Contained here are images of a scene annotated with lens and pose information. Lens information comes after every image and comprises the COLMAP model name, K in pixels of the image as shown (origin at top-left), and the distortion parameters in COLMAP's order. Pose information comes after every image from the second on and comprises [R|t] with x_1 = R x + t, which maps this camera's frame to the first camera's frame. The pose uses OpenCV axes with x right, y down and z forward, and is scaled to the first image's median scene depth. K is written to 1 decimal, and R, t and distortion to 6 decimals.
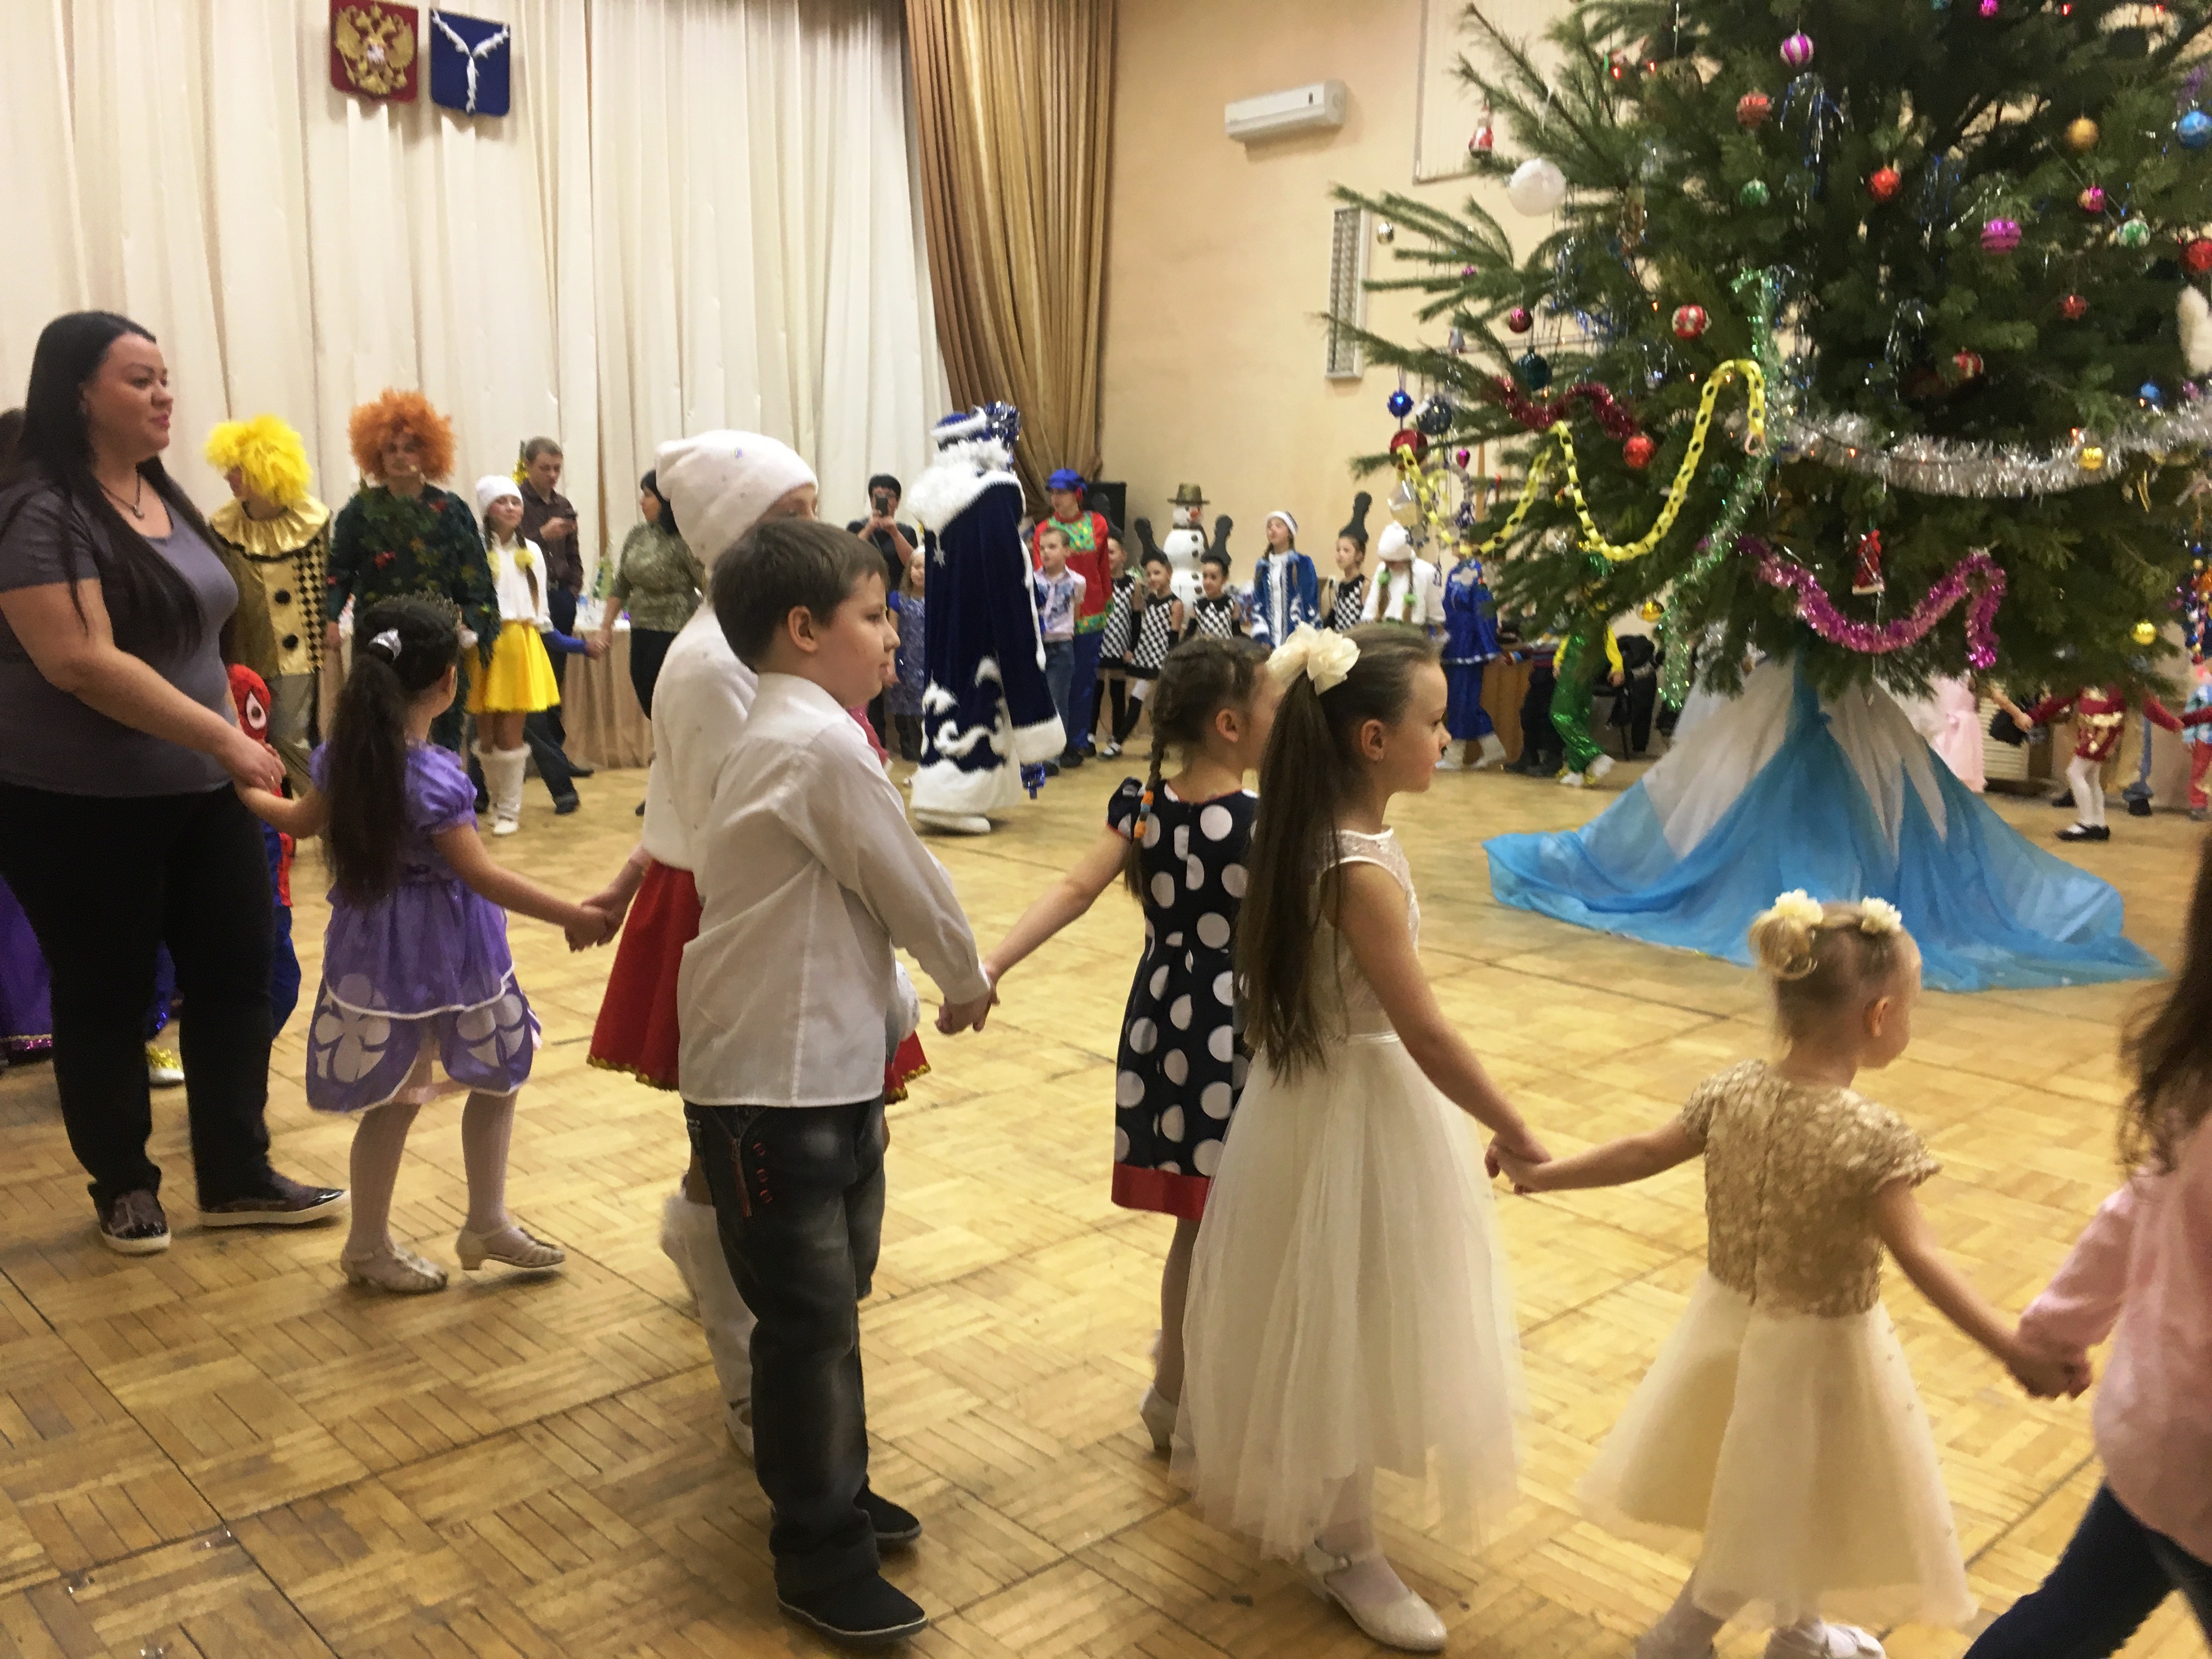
lens RADIAL K [[1854.2, 0, 1107.9], [0, 1854.2, 821.5], [0, 0, 1]] dist [0.091774, -0.119387]
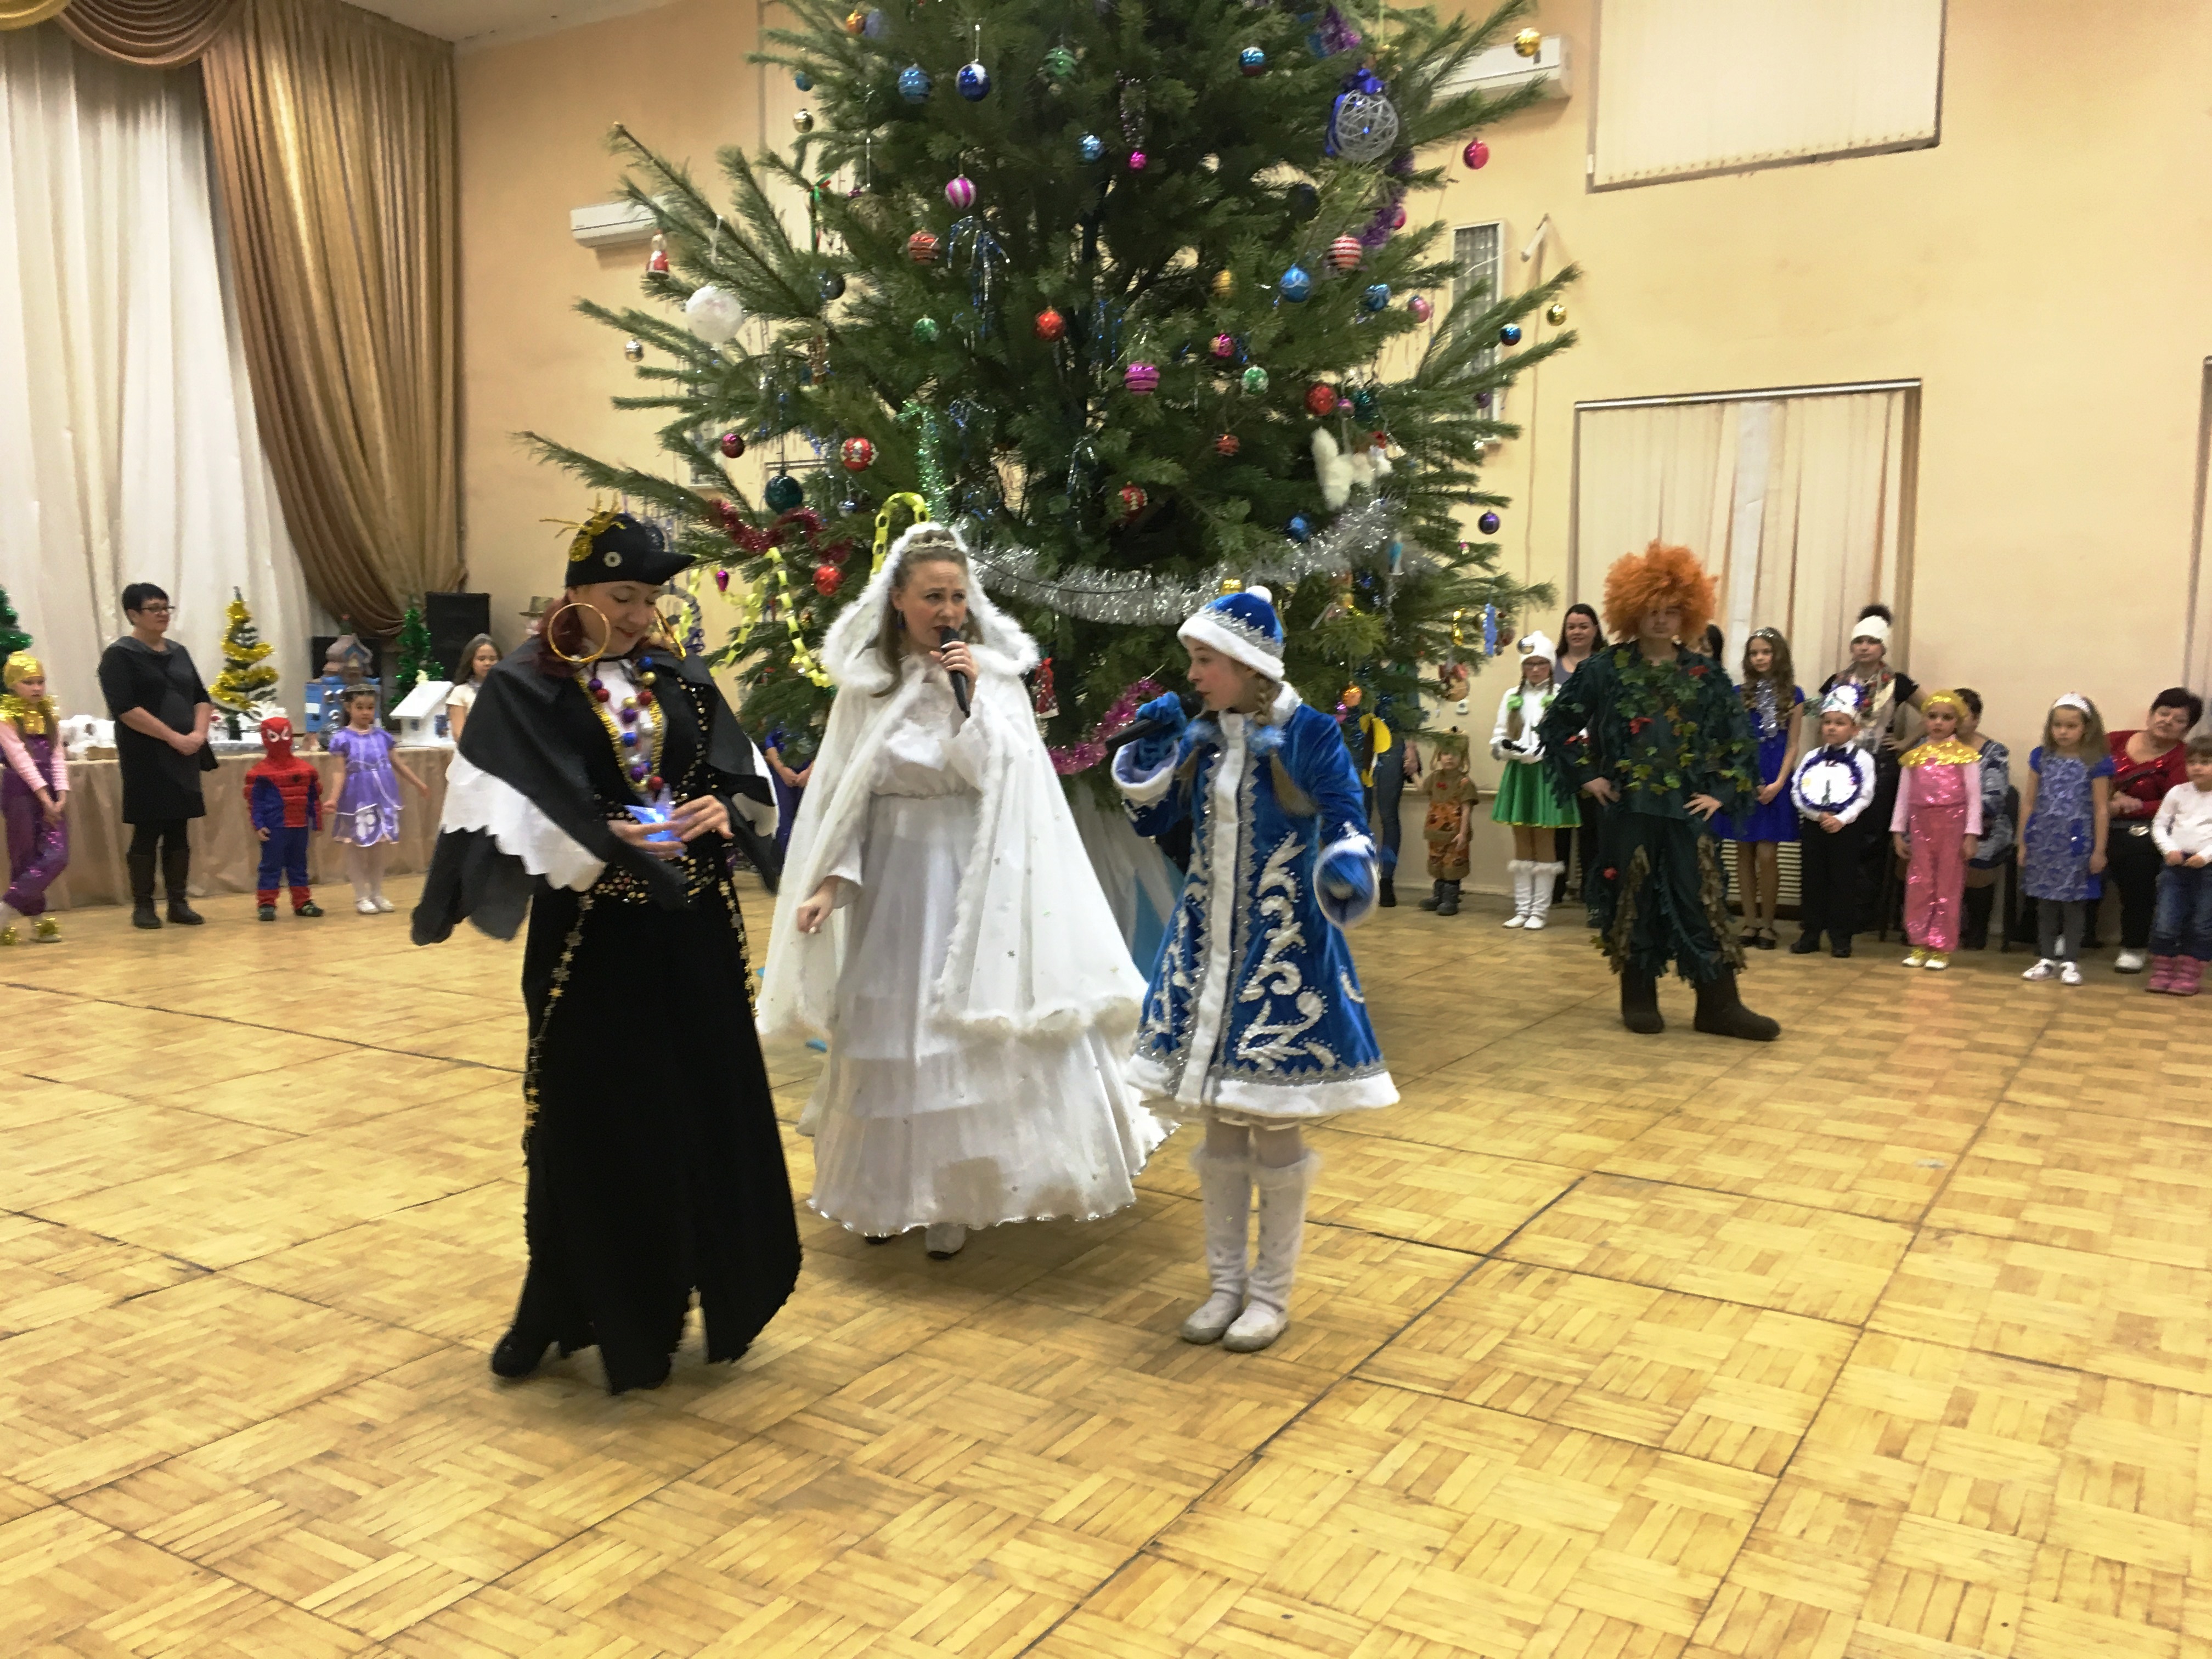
lens RADIAL K [[1847.8, 0, 1106.0], [0, 1847.8, 829.5], [0, 0, 1]] dist [0.098919, -0.126096]
pose [[0.963199, -0.043378, 0.265266, 0.138741], [0.056125, 0.997595, -0.040663, -0.015122], [-0.262864, 0.054055, 0.963318, 0.017066]]
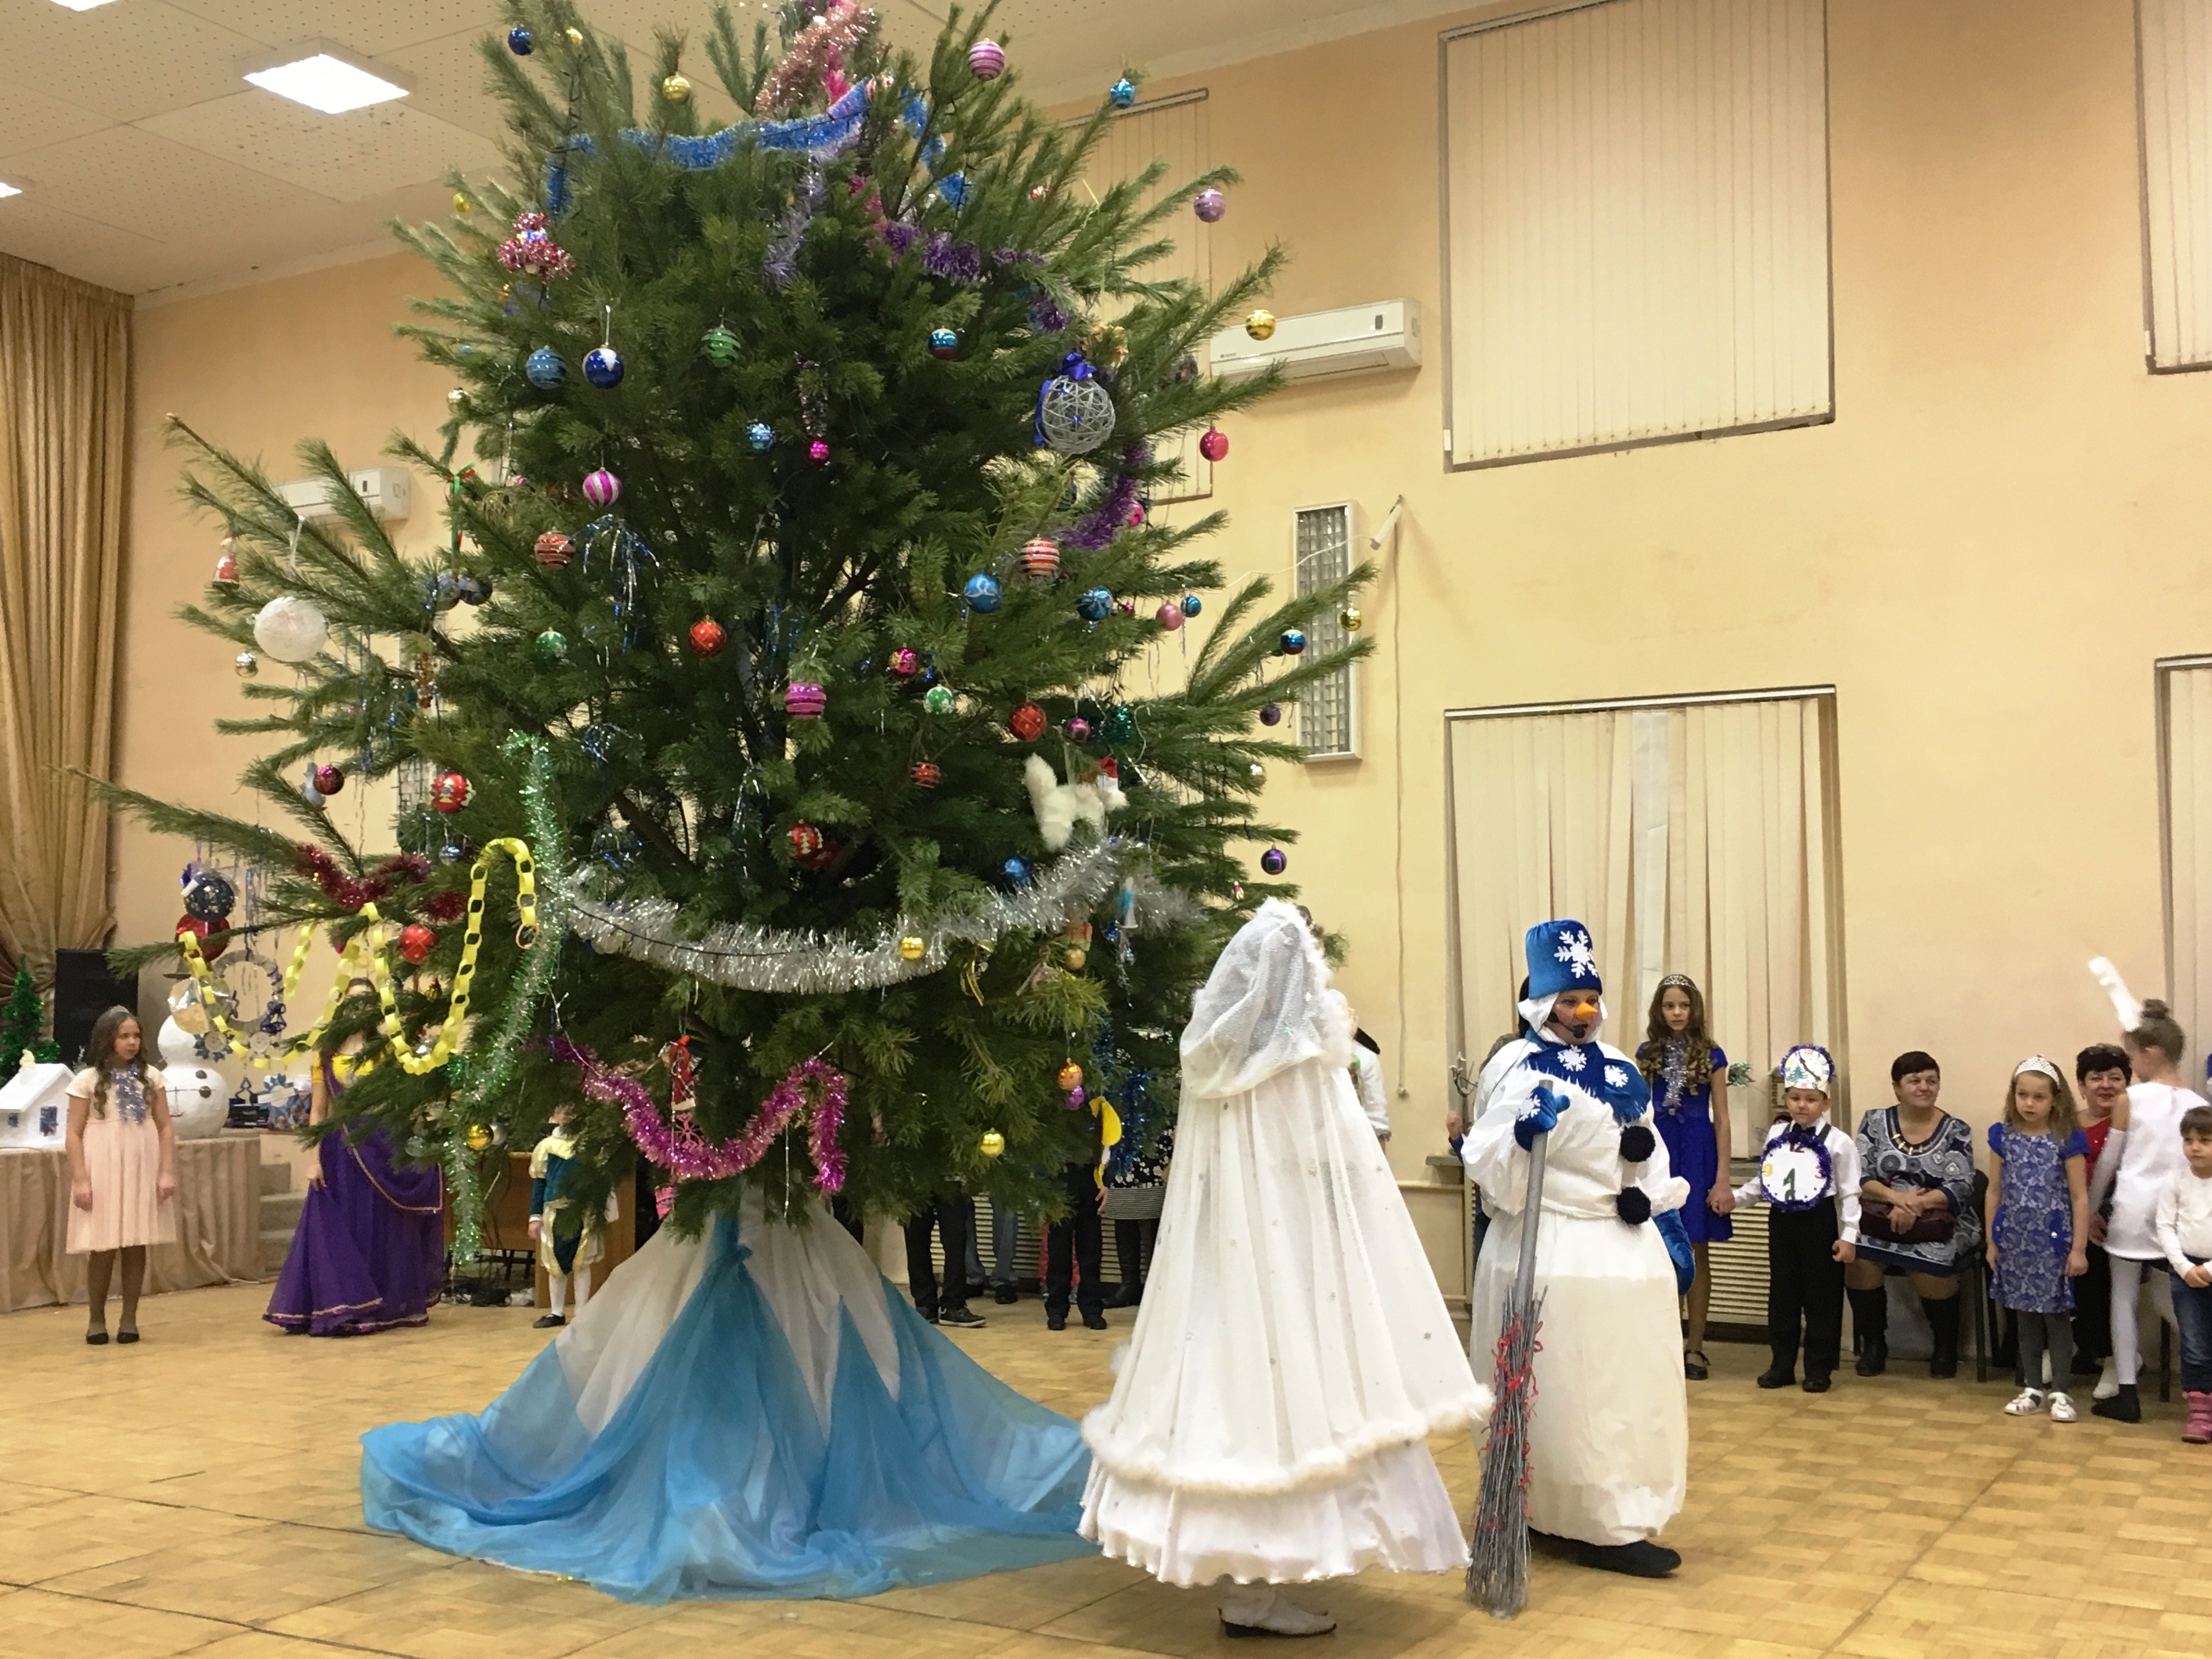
lens RADIAL K [[2334.9, 0, 1099.3], [0, 2334.9, 837.4], [0, 0, 1]] dist [0.069198, -0.049643]
pose [[0.951712, -0.008033, 0.306888, 0.221522], [0.073202, 0.976761, -0.201444, -0.014910], [-0.298138, 0.214181, 0.930183, -0.034456]]
